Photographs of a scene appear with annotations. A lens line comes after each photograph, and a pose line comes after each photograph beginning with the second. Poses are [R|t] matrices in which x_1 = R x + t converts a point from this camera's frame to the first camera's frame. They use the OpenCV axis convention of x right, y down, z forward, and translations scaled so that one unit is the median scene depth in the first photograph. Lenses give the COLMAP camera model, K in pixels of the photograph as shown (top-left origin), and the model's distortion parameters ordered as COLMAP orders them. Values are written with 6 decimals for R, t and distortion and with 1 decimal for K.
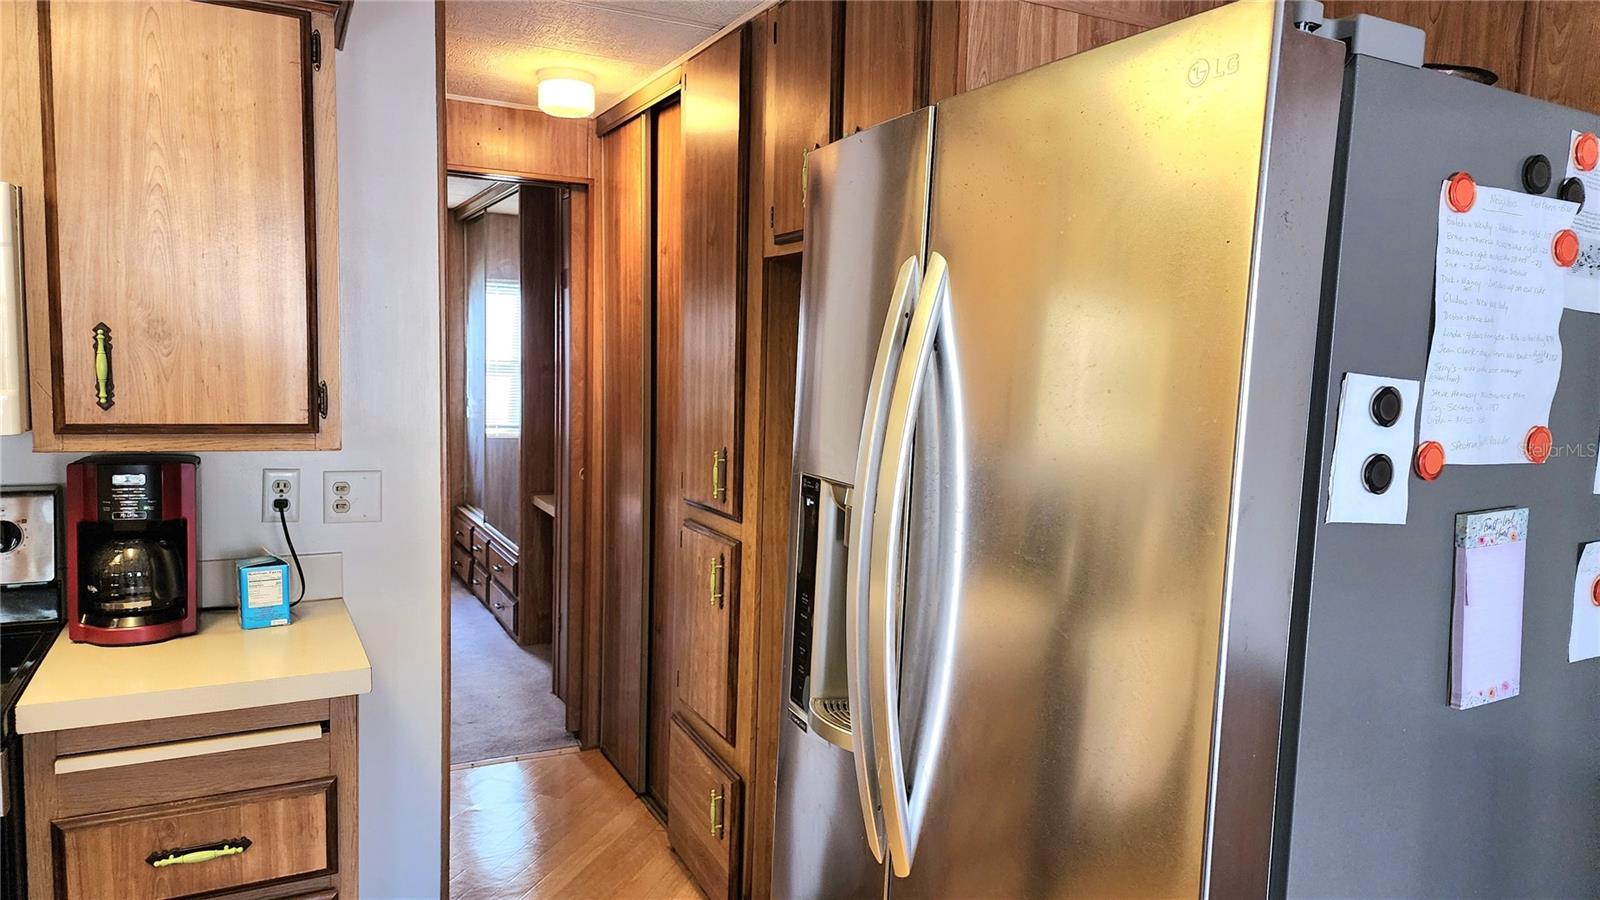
lens RADIAL K [[1074.8, 0, 820.2], [0, 1074.8, 463.2], [0, 0, 1]] dist [0.033353, -0.000366]
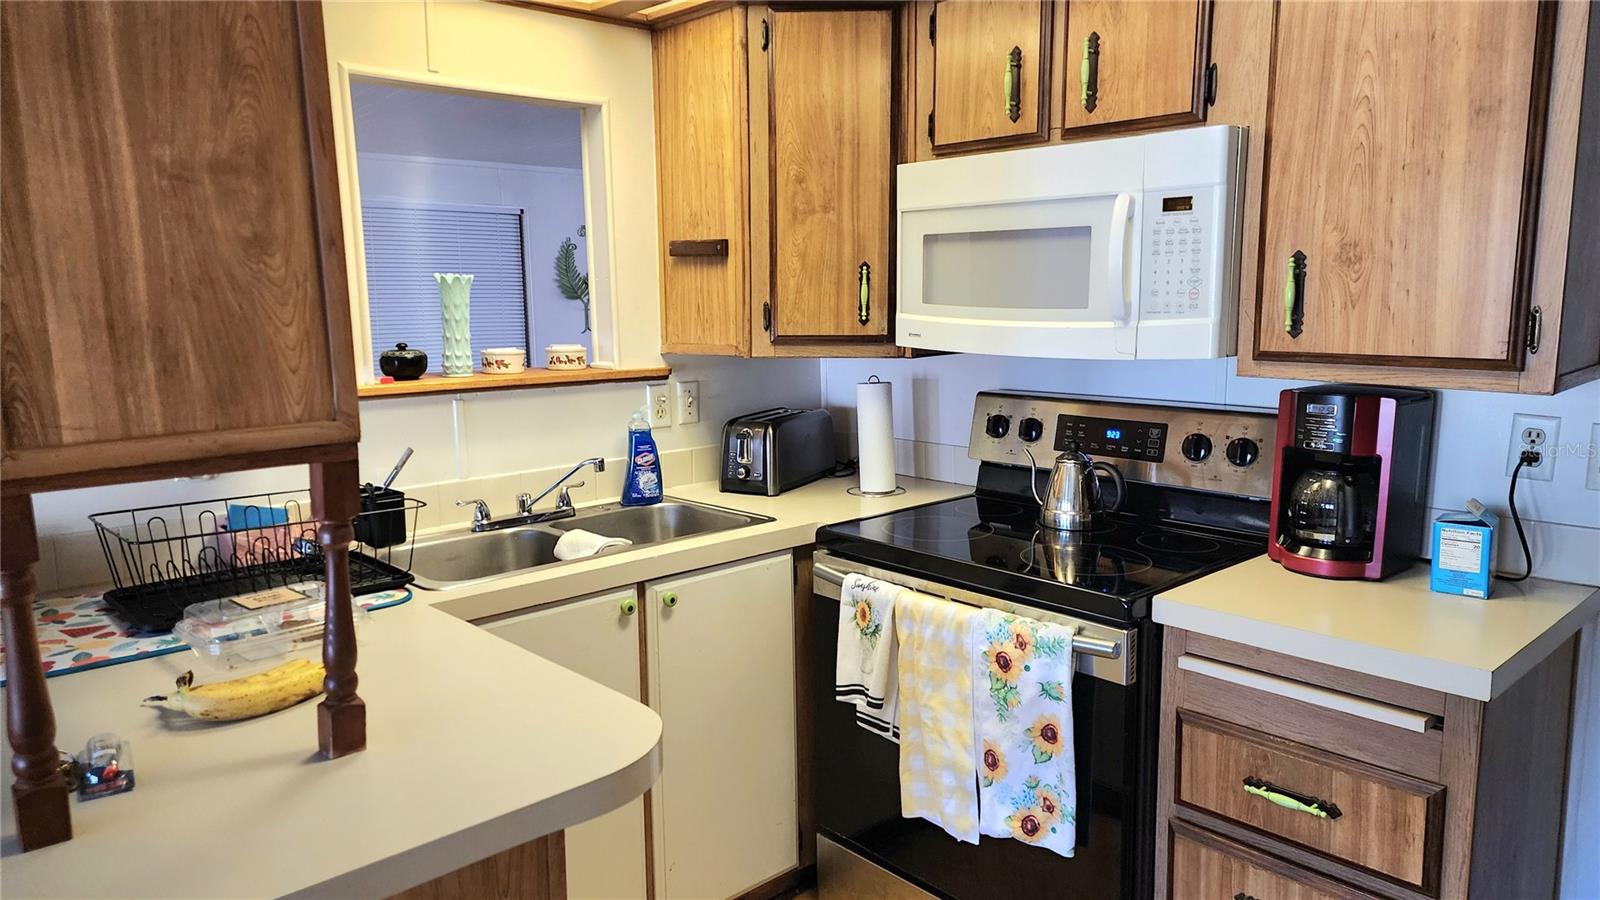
lens RADIAL K [[1080.9, 0, 800.0], [0, 1080.9, 450.0], [0, 0, 1]] dist [0.039973, -0.000196]
pose [[0.251381, 0.116195, -0.960888, 0.205356], [-0.073729, 0.992182, 0.100691, -0.013648], [0.965076, 0.045534, 0.257983, 0.298966]]
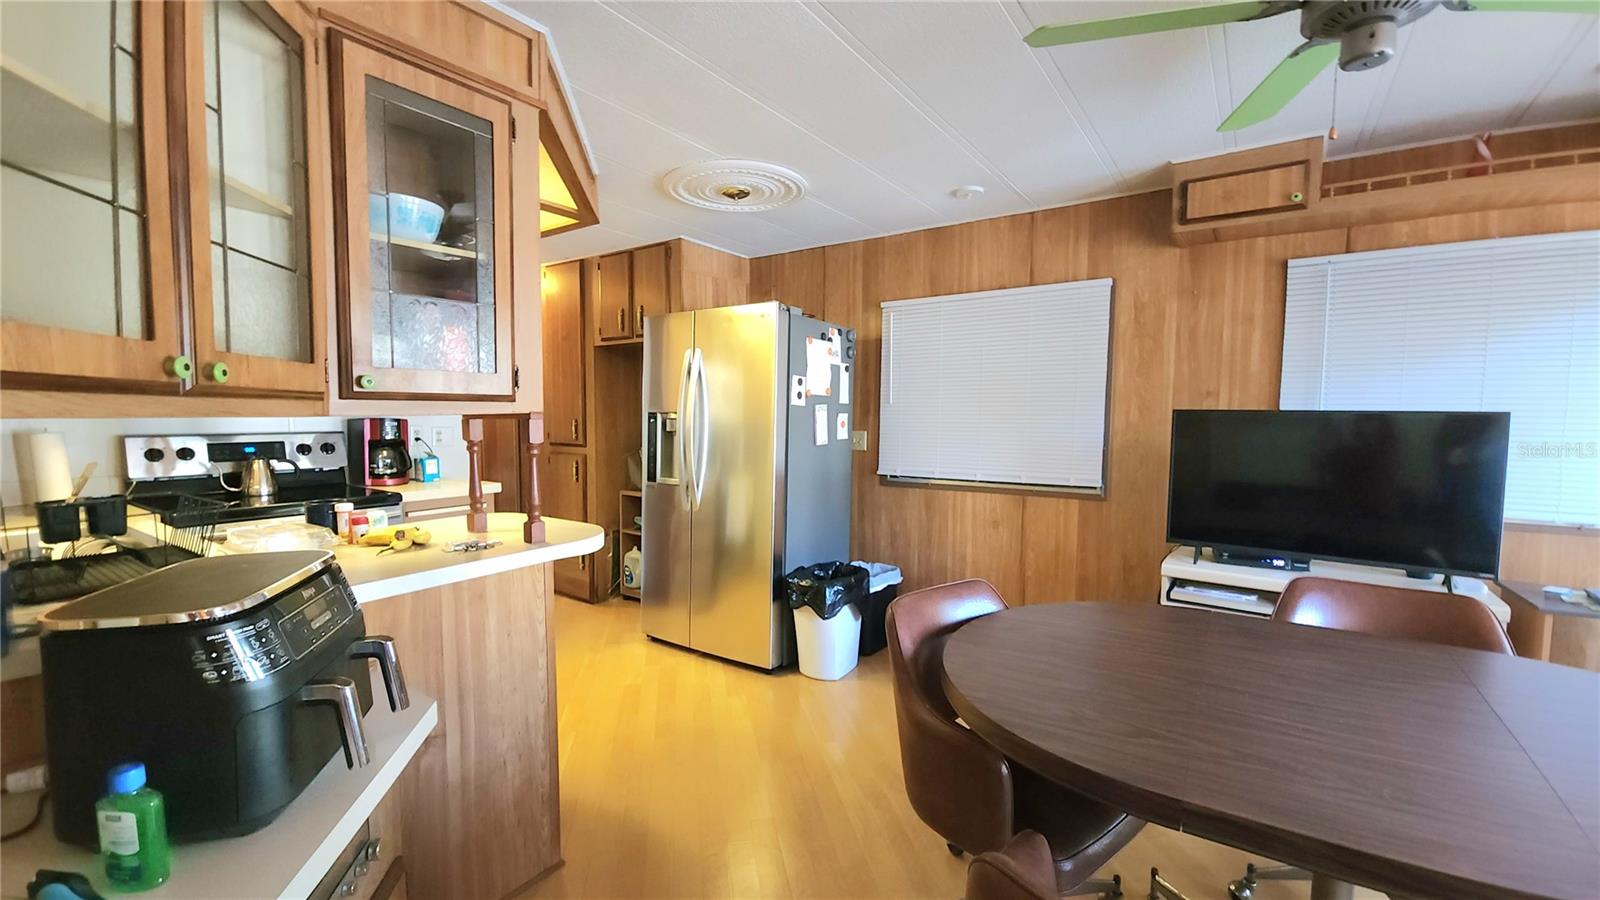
lens RADIAL K [[651.4, 0, 800.0], [0, 651.4, 450.0], [0, 0, 1]] dist [0.000664, 0.000103]
pose [[0.890029, -0.049341, 0.453226, -0.480693], [0.061390, 0.998043, -0.011903, 0.166322], [-0.451752, 0.038417, 0.891316, -0.935505]]
